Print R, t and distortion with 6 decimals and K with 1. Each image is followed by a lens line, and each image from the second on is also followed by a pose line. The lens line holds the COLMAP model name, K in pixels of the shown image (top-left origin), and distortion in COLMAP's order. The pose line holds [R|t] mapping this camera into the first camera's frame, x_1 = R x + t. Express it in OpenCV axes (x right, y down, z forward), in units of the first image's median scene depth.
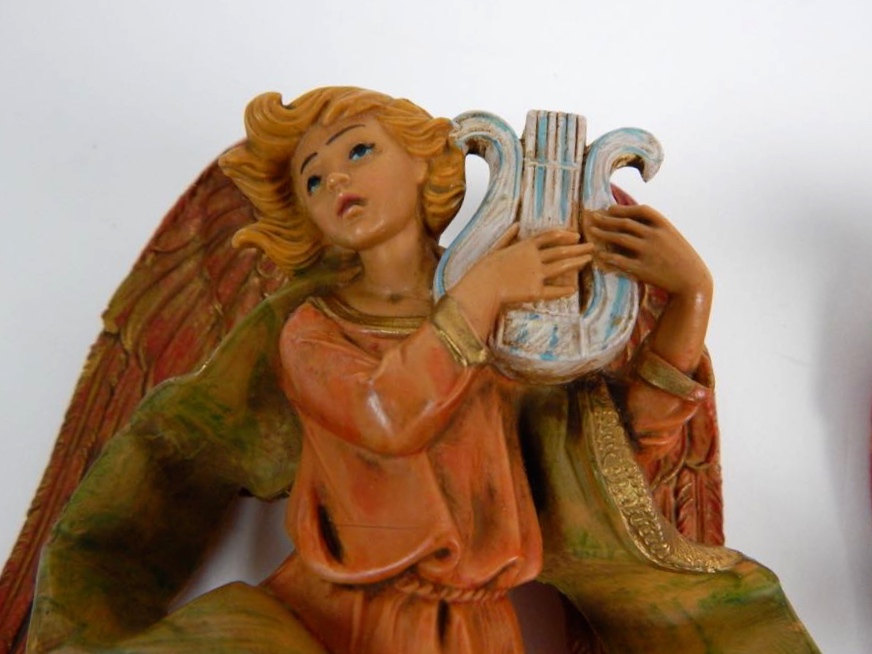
lens RADIAL K [[589.7, 0, 436.0], [0, 589.7, 325.9], [0, 0, 1]] dist [0.037103, -0.013722]
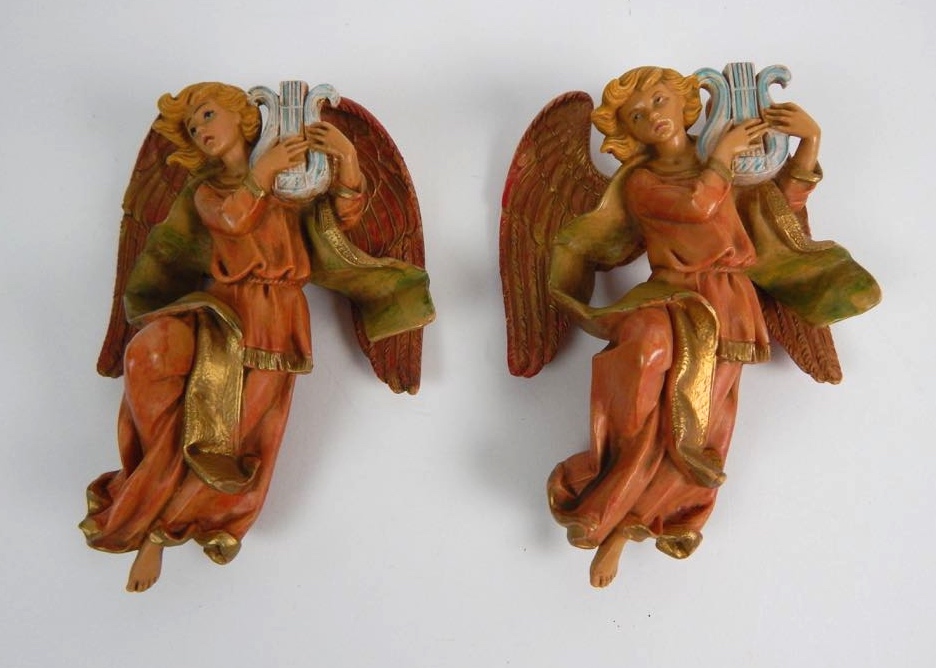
lens RADIAL K [[673.3, 0, 471.2], [0, 673.3, 333.1], [0, 0, 1]] dist [0.037856, -0.000015]
pose [[0.987151, -0.145182, -0.066749, 0.948386], [0.155381, 0.969611, 0.188977, 0.195736], [0.037285, -0.196920, 0.979710, -1.762320]]
